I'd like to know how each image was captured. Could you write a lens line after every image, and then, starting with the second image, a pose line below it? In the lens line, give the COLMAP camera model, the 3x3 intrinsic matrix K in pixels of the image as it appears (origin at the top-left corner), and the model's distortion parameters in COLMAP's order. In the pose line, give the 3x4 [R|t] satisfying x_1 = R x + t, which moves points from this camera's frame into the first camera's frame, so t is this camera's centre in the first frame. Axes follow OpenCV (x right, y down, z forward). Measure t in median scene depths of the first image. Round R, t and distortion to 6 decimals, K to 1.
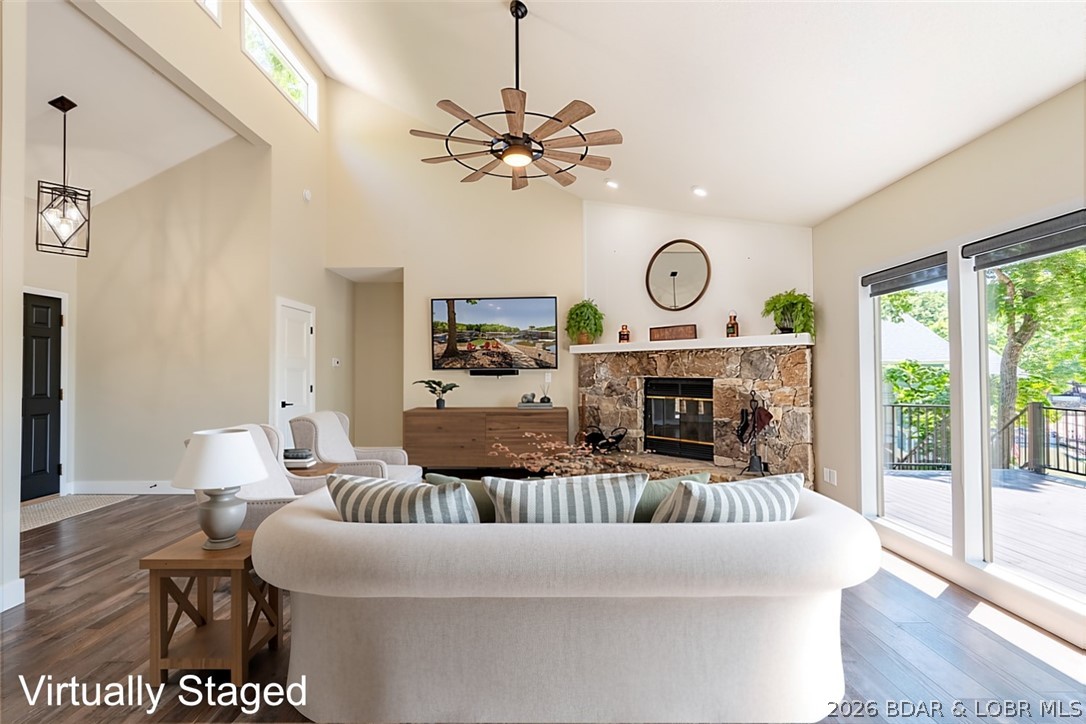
lens RADIAL K [[492.7, 0, 543.0], [0, 492.7, 362.0], [0, 0, 1]] dist [0.000172, 0.000006]
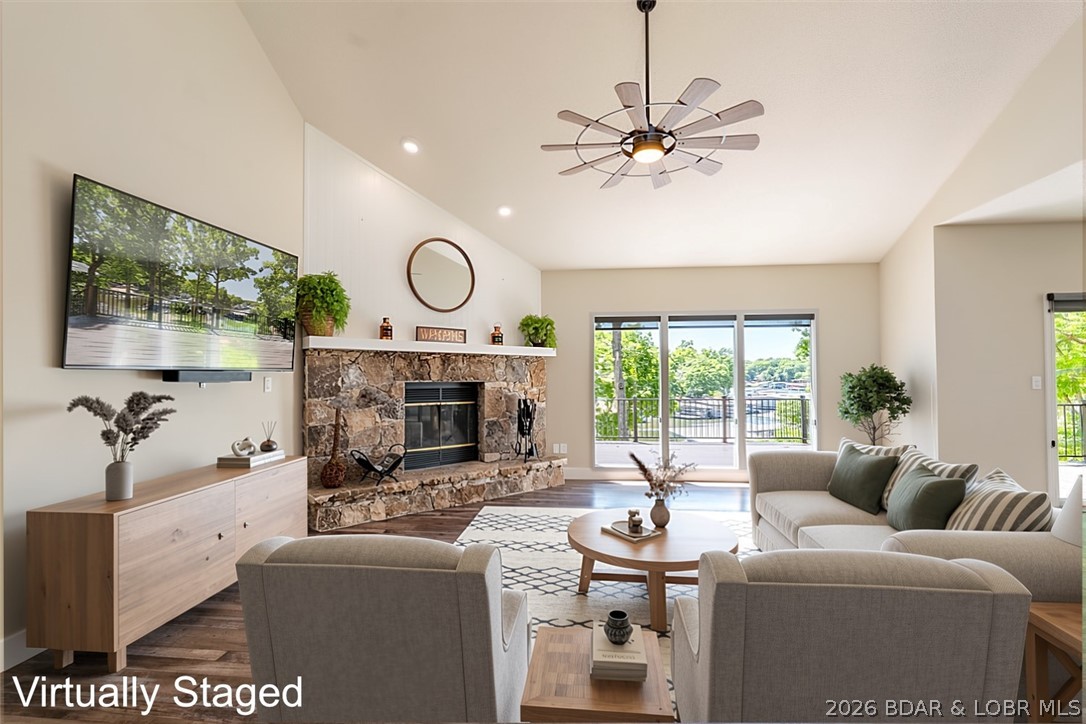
lens RADIAL K [[480.0, 0, 543.0], [0, 480.0, 362.0], [0, 0, 1]] dist [0.000267, 0.000004]
pose [[0.087762, 0.026988, 0.995776, -0.661105], [-0.025471, 0.999367, -0.024840, 0.011608], [-0.995816, -0.023184, 0.088394, 0.748201]]
